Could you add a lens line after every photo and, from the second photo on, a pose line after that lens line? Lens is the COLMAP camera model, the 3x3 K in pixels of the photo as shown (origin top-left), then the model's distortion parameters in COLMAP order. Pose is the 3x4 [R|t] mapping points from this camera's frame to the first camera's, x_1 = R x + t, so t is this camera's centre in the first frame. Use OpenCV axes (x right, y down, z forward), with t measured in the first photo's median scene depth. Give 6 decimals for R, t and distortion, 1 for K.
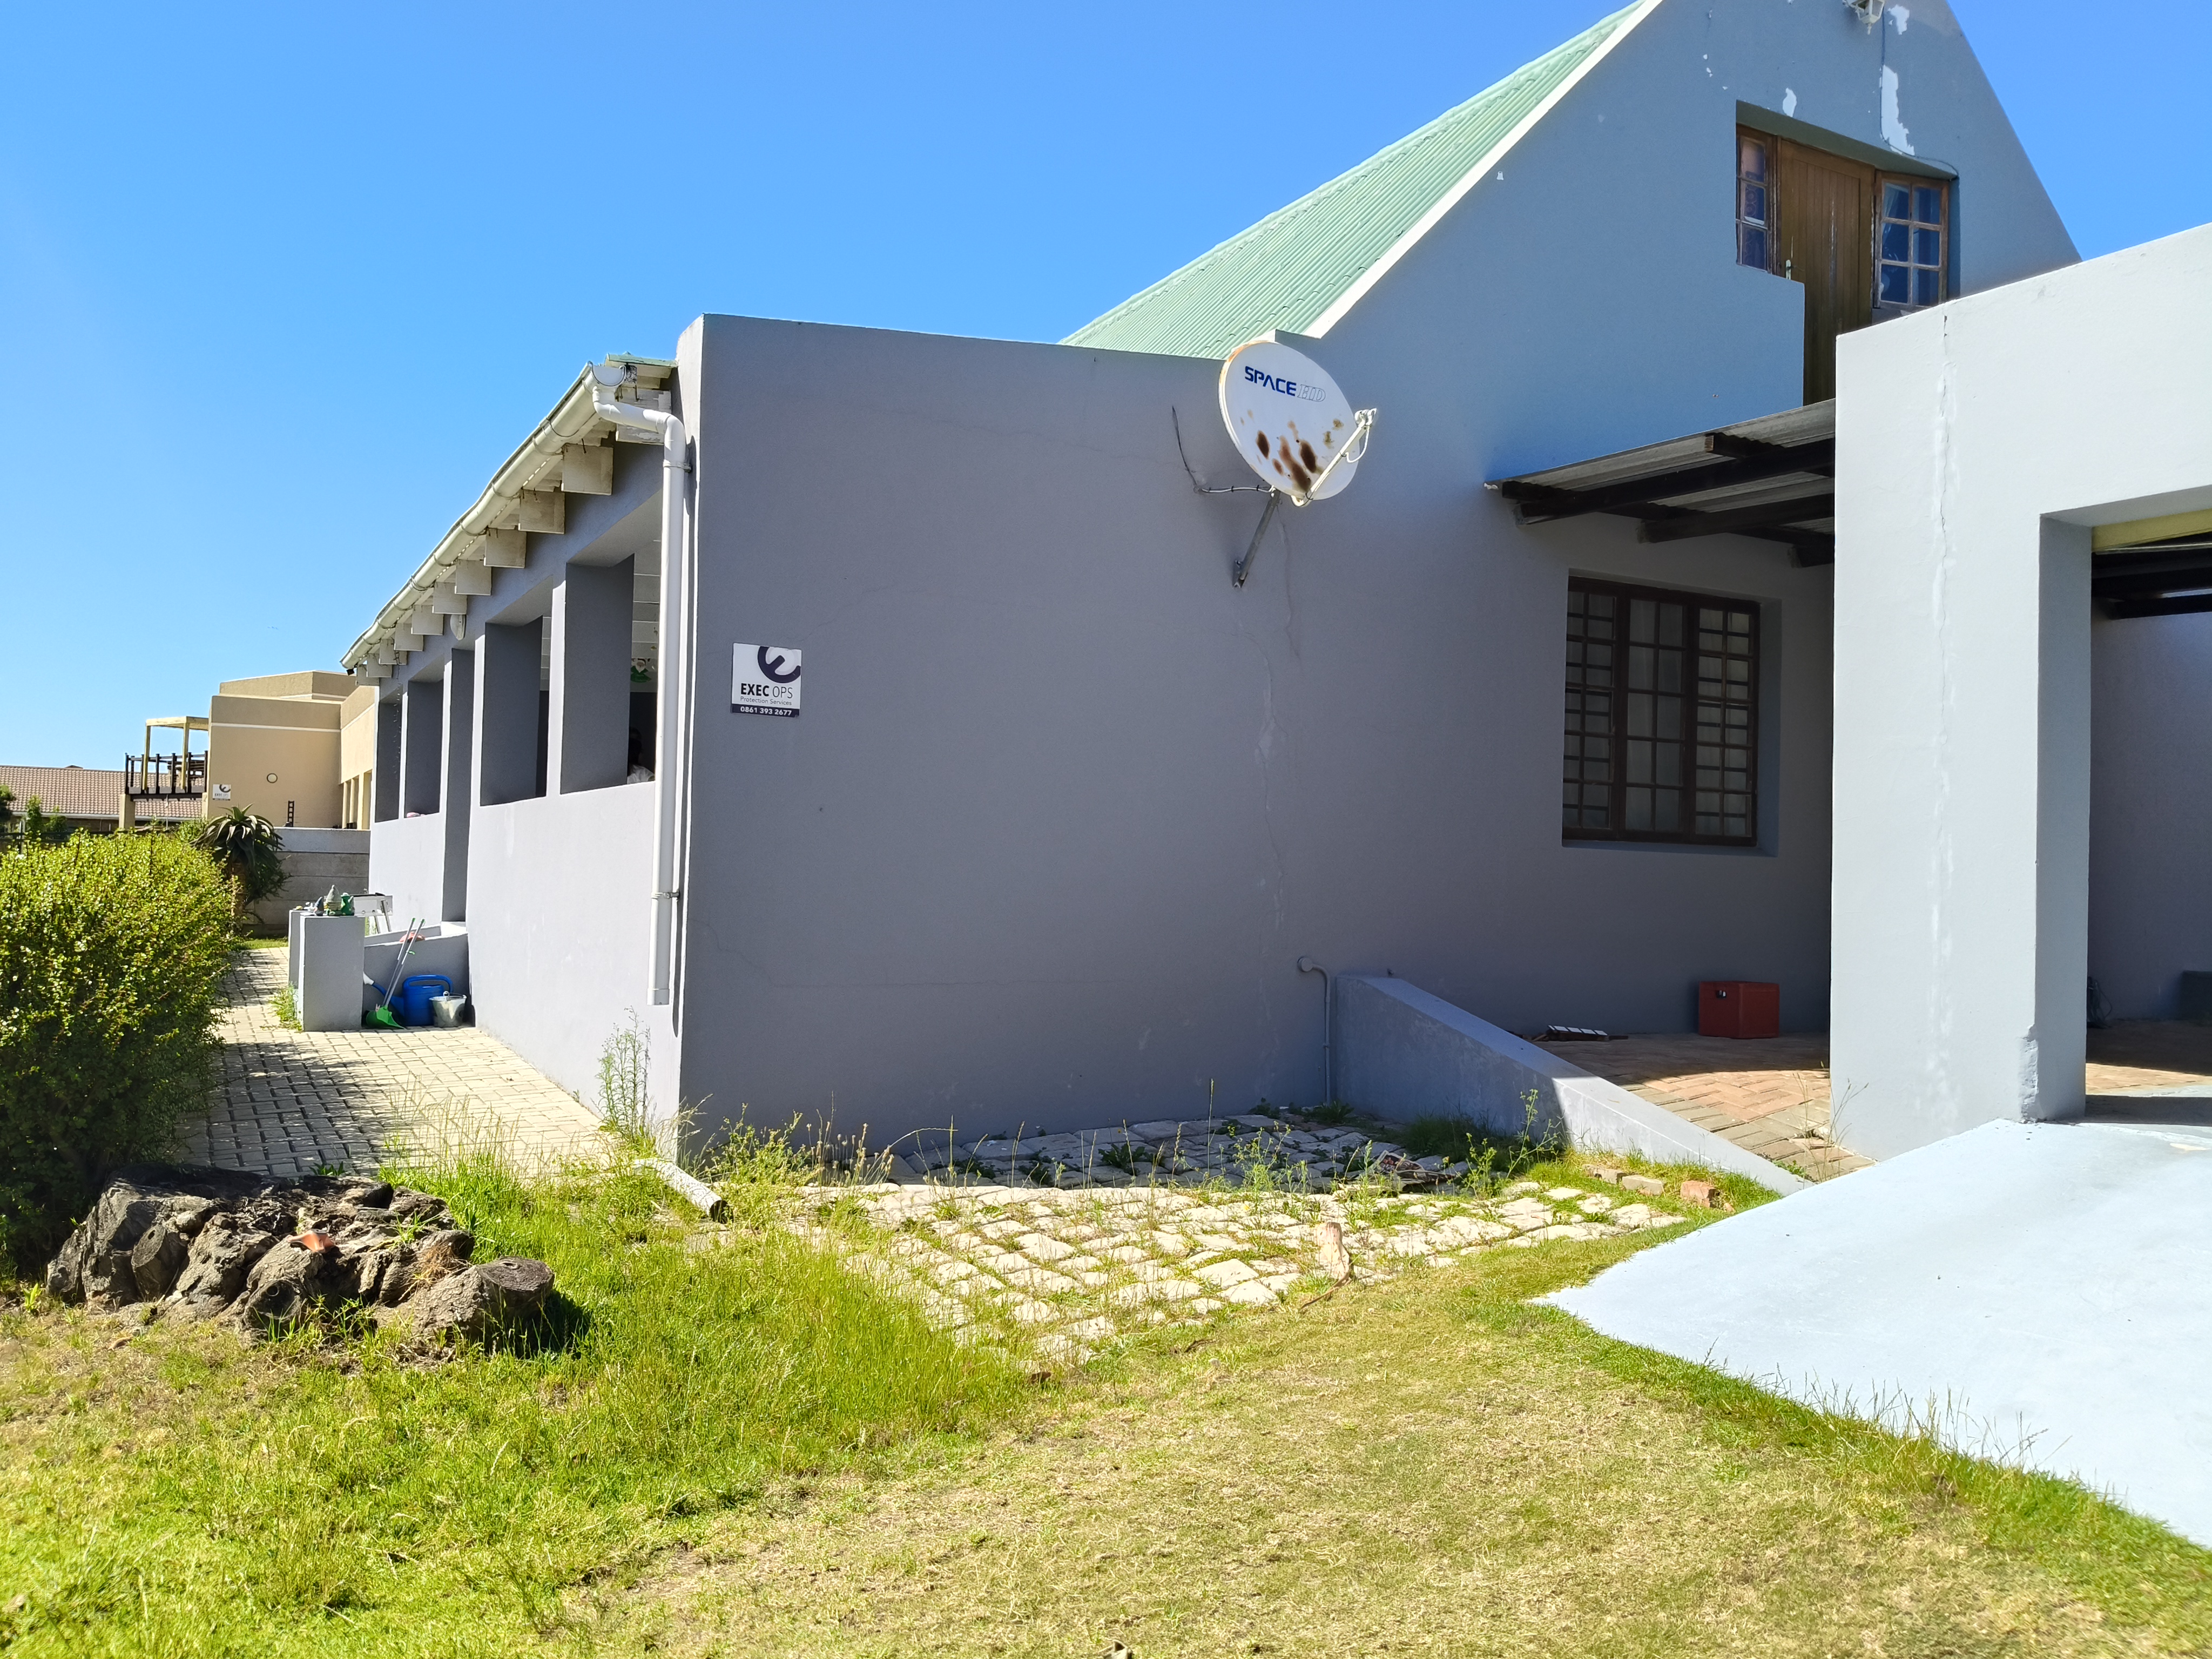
lens RADIAL K [[1691.5, 0, 1098.9], [0, 1691.5, 822.1], [0, 0, 1]] dist [0.059522, -0.115035]
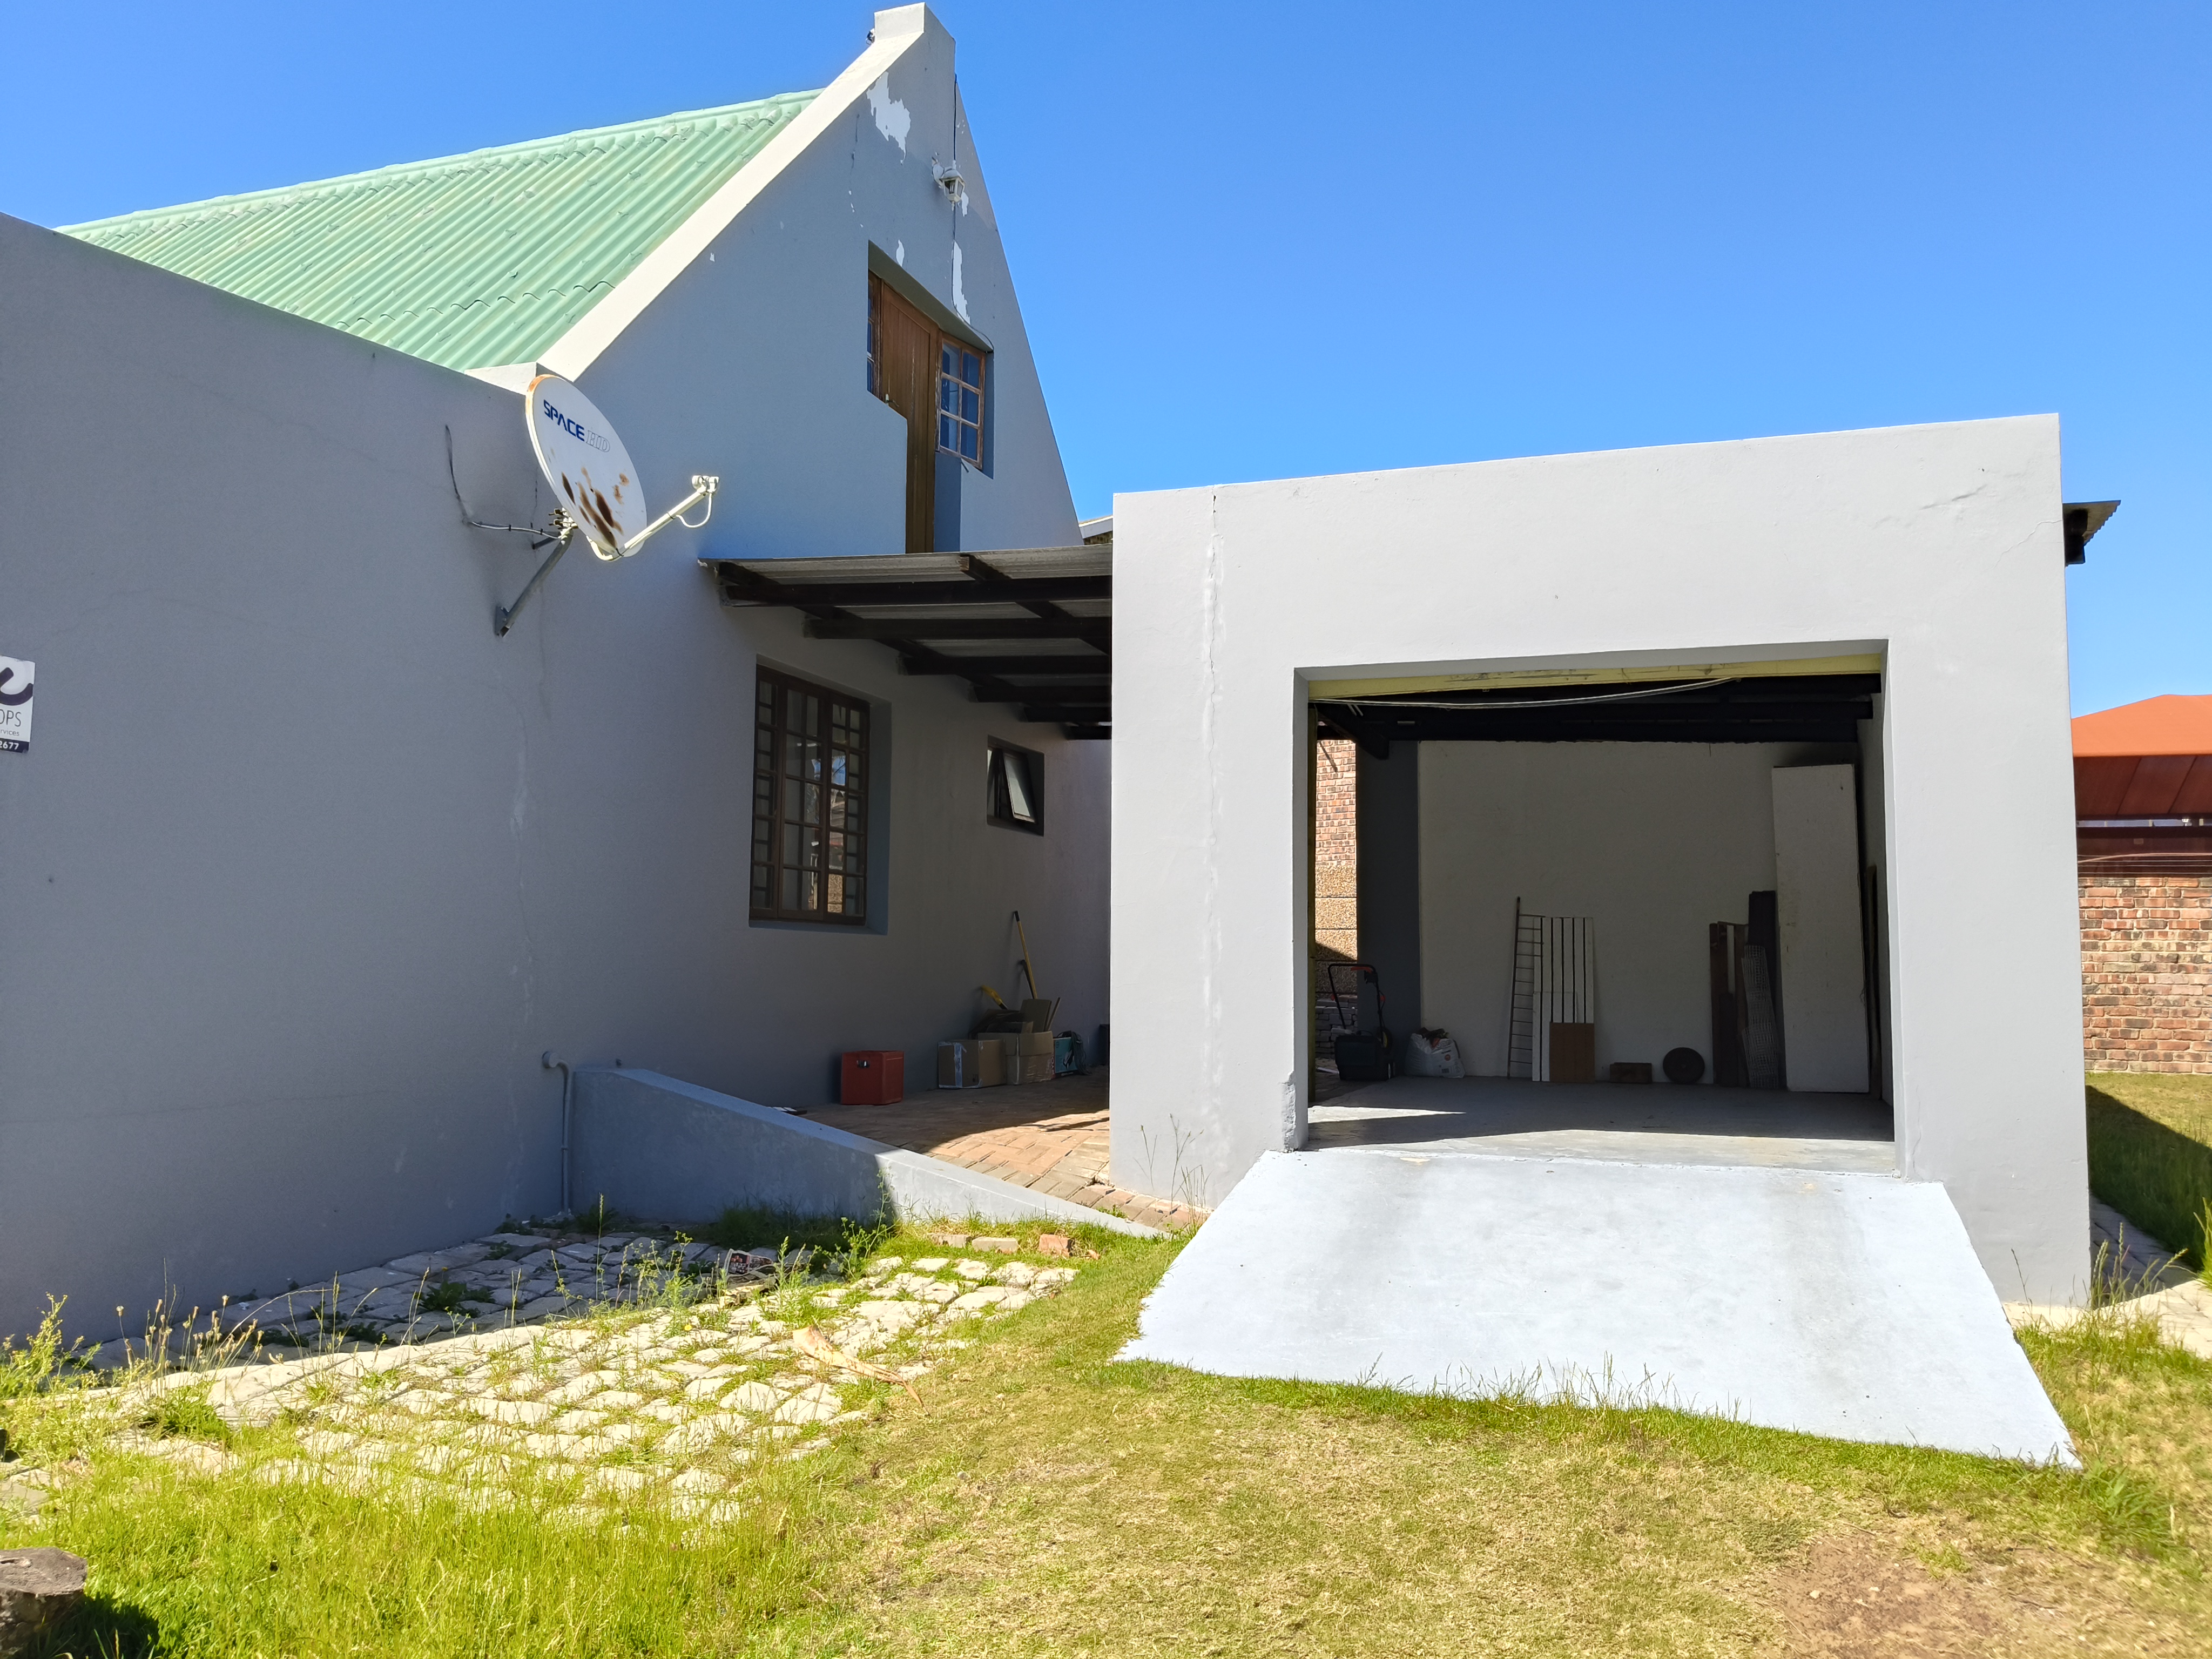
lens RADIAL K [[1709.8, 0, 1064.3], [0, 1709.8, 820.0], [0, 0, 1]] dist [0.251300, -0.587266]
pose [[0.735248, 0.042592, 0.676458, -0.370091], [-0.013078, 0.998729, -0.048668, -0.002042], [-0.677672, 0.026937, 0.734871, 0.147185]]
